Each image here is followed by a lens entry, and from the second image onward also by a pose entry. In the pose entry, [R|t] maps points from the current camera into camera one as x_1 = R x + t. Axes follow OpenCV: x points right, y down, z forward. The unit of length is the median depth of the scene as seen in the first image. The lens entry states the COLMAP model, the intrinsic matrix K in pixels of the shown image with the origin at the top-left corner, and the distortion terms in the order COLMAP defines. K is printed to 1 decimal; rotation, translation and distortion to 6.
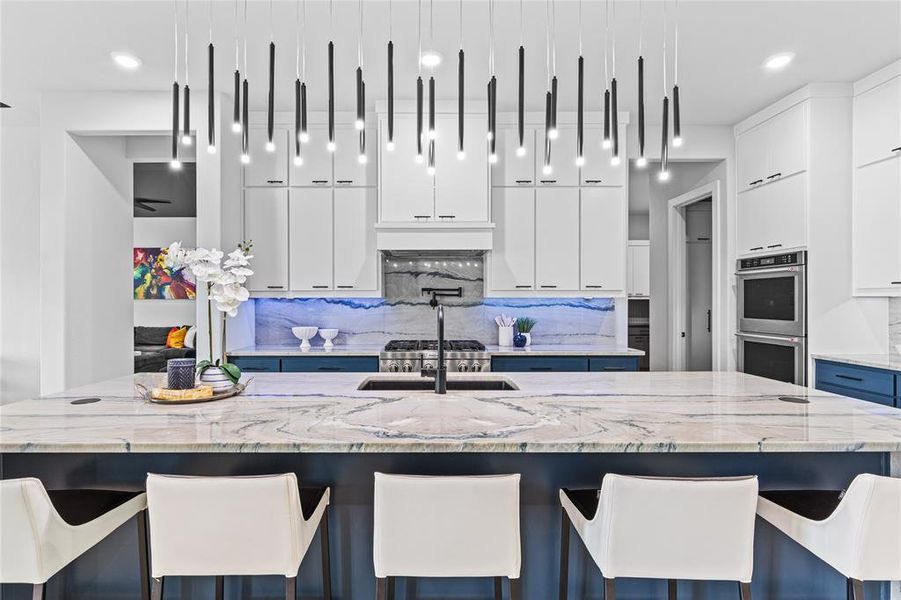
lens RADIAL K [[428.8, 0, 427.8], [0, 428.8, 303.5], [0, 0, 1]] dist [-0.003574, -0.000542]
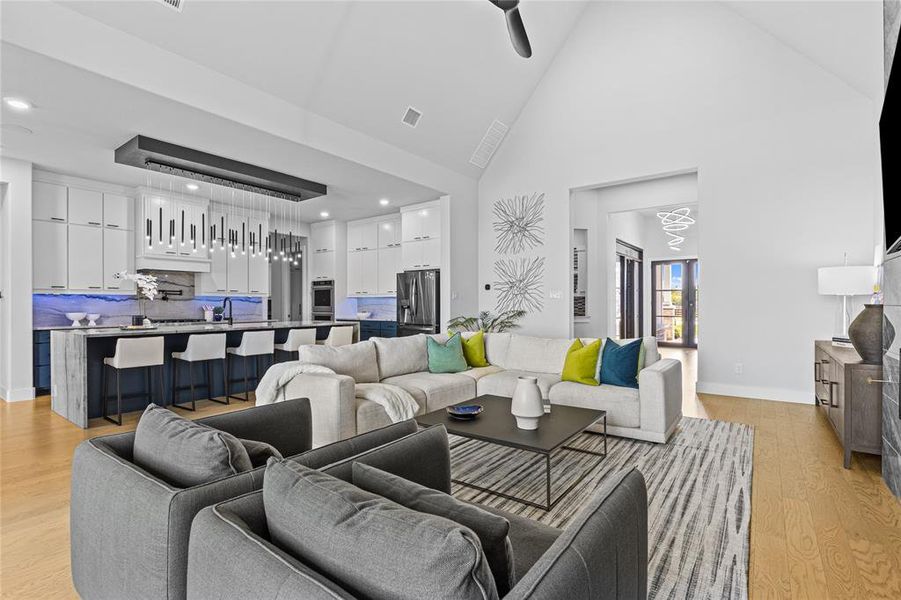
lens RADIAL K [[429.0, 0, 450.5], [0, 429.0, 300.0], [0, 0, 1]] dist [-0.001038, -0.000603]
pose [[0.592967, 0.008699, 0.805180, -0.703406], [0.005604, 0.999873, -0.014930, 0.037773], [-0.805207, 0.013365, 0.592843, -0.981943]]
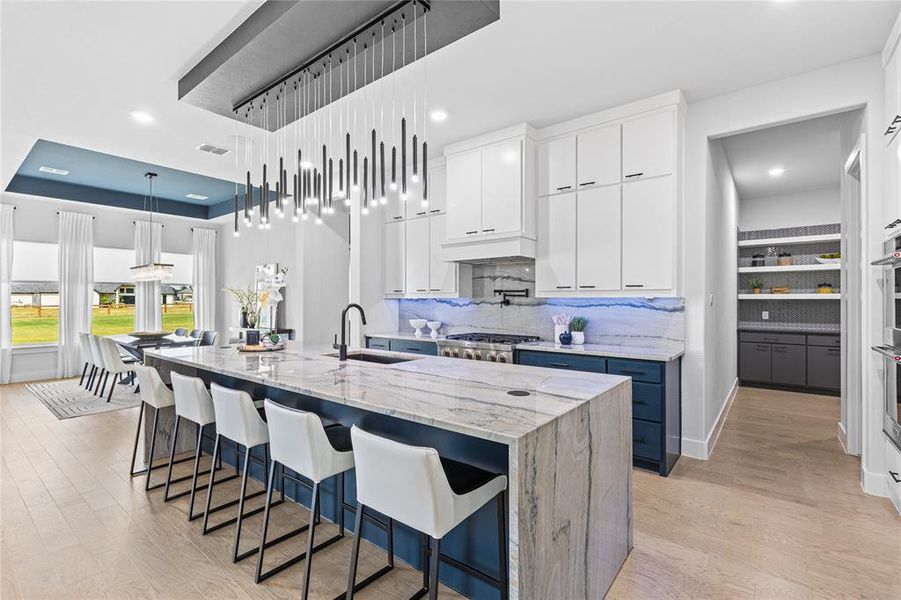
lens RADIAL K [[407.3, 0, 450.5], [0, 407.3, 300.0], [0, 0, 1]] dist [0.002532, -0.000006]
pose [[0.784261, 0.000316, -0.620431, 0.579183], [-0.004496, 0.999977, -0.005175, -0.001535], [0.620415, 0.006848, 0.784244, 0.036546]]
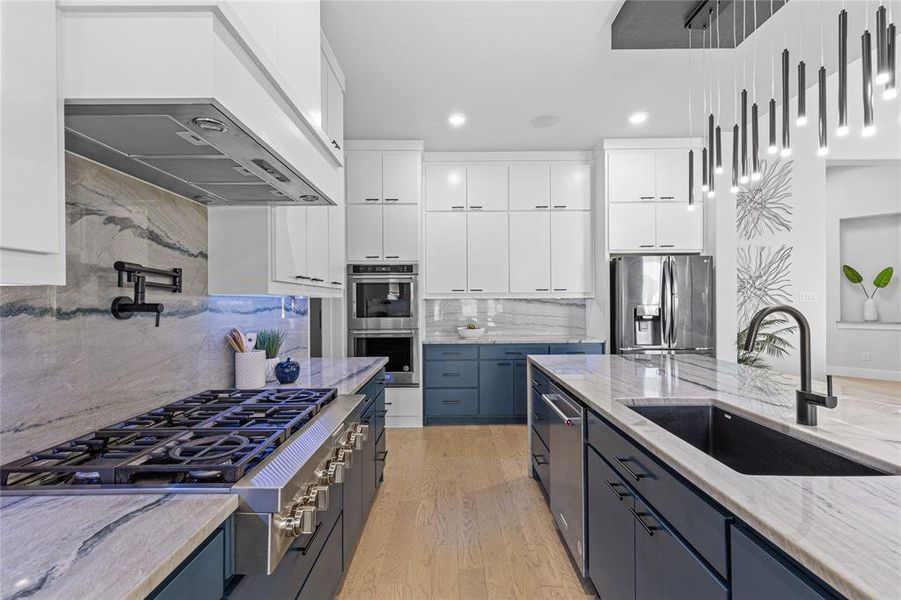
lens RADIAL K [[407.3, 0, 450.5], [0, 407.3, 300.0], [0, 0, 1]] dist [0.002532, -0.000006]
pose [[-0.000862, 0.006512, 0.999978, -0.308148], [0.011886, 0.999908, -0.006502, -0.002384], [-0.999929, 0.011880, -0.000939, 0.739376]]
